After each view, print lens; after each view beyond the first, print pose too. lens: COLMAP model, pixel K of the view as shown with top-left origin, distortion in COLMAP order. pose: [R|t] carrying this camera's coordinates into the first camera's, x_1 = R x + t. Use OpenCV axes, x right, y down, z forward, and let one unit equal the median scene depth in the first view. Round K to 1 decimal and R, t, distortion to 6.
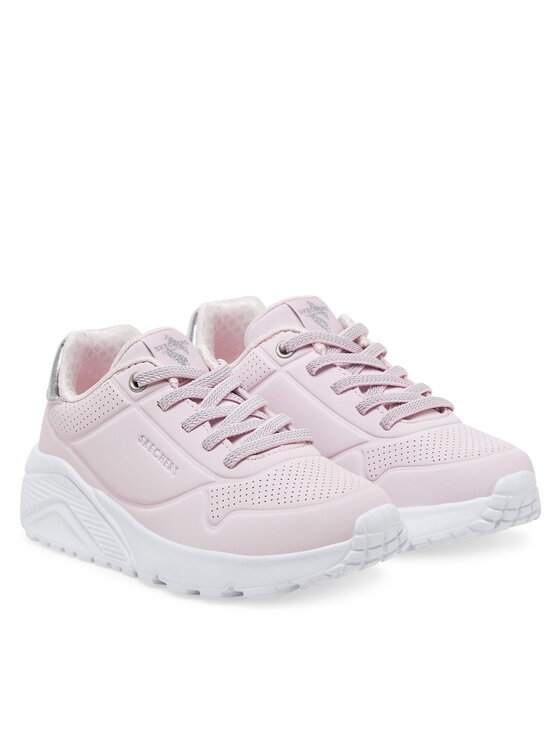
lens RADIAL K [[2194.1, 0, 280.0], [0, 2194.1, 373.0], [0, 0, 1]] dist [0.000851, -0.140301]
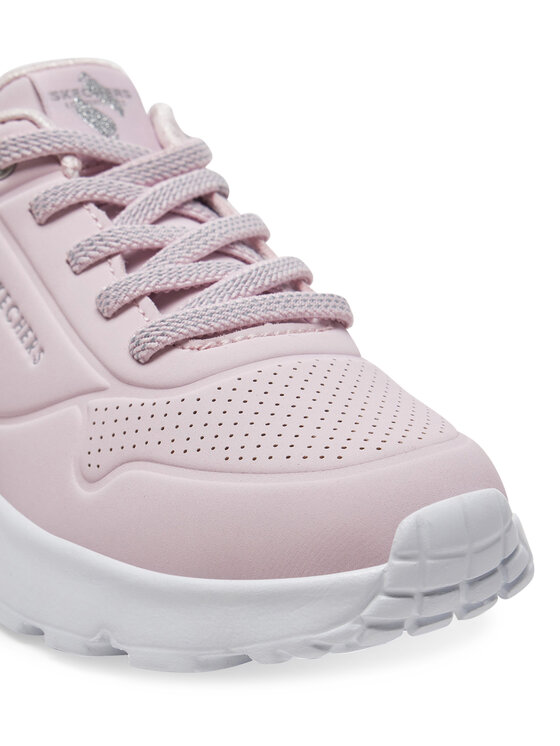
lens RADIAL K [[1839.0, 0, 280.0], [0, 1839.0, 373.0], [0, 0, 1]] dist [0.041274, 0.146652]
pose [[0.986694, 0.105394, -0.123803, 0.050491], [-0.097401, 0.992854, 0.068947, 0.017190], [0.130185, -0.055971, 0.989909, 0.636120]]
